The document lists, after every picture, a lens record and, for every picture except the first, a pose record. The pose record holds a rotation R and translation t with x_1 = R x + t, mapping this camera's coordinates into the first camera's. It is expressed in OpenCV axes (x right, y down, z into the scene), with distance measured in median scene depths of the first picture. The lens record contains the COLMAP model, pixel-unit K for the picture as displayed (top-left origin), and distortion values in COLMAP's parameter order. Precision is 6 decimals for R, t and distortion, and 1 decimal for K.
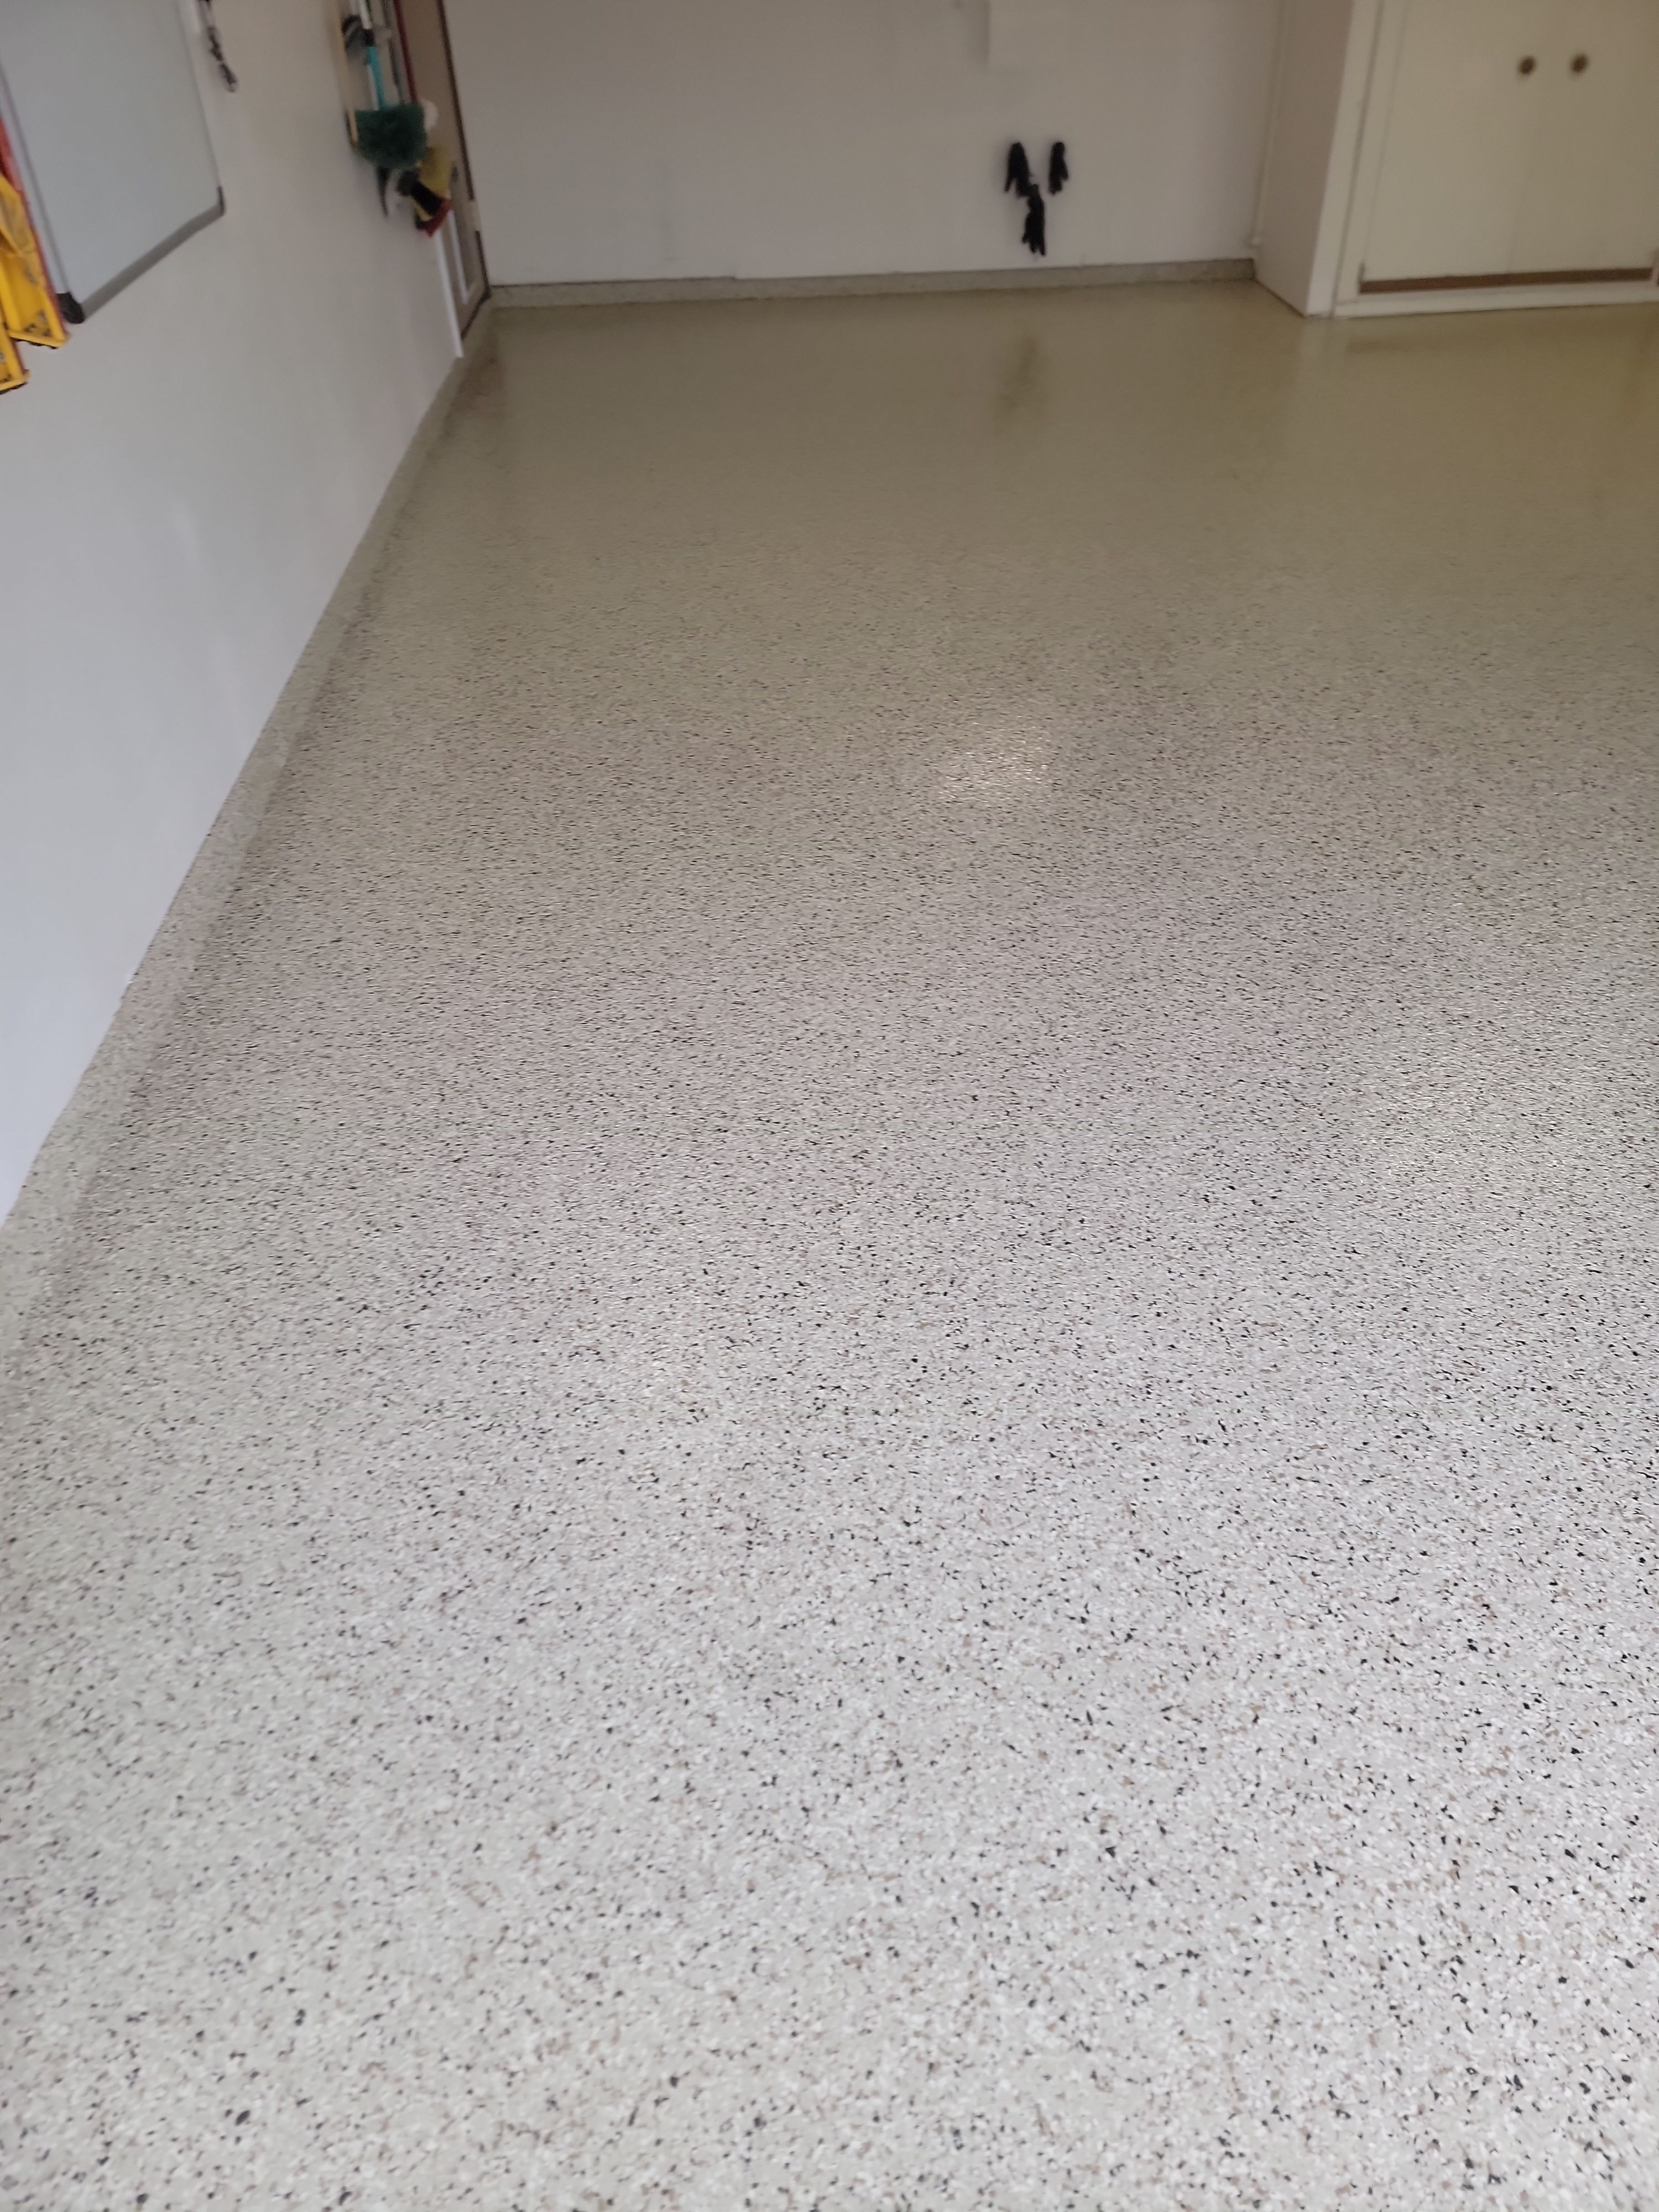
lens RADIAL K [[1529.4, 0, 839.9], [0, 1529.4, 1094.4], [0, 0, 1]] dist [0.089879, -0.079745]
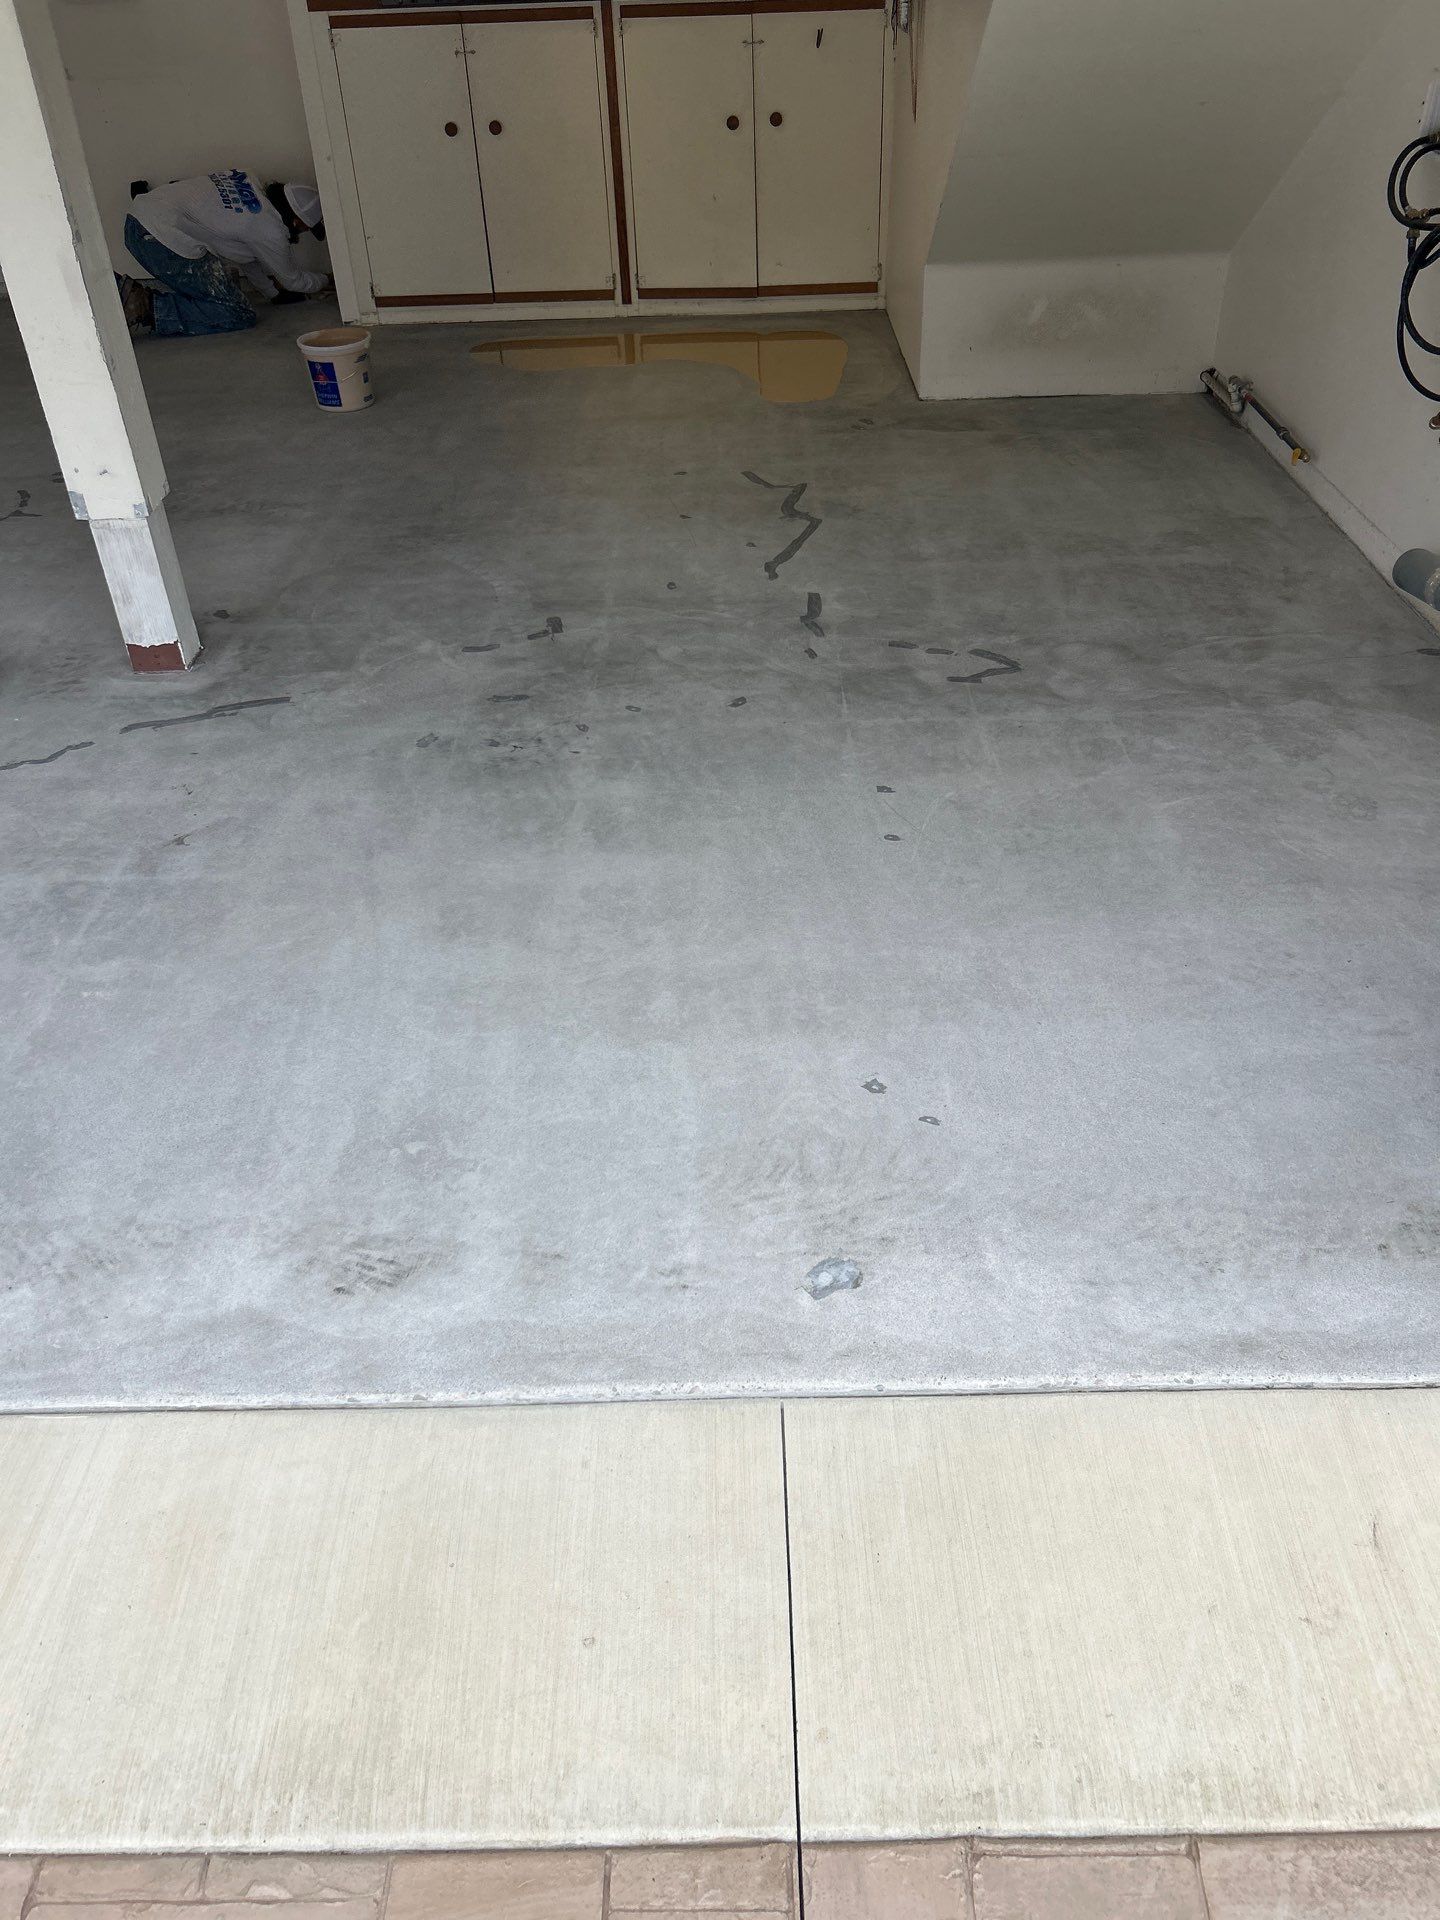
lens RADIAL K [[1443.0, 0, 729.4], [0, 1443.0, 970.3], [0, 0, 1]] dist [0.038600, -0.041027]
pose [[0.998182, 0.033022, -0.050415, 1.867627], [-0.034114, 0.999198, -0.020956, 0.075883], [0.049683, 0.022638, 0.998508, -0.338256]]
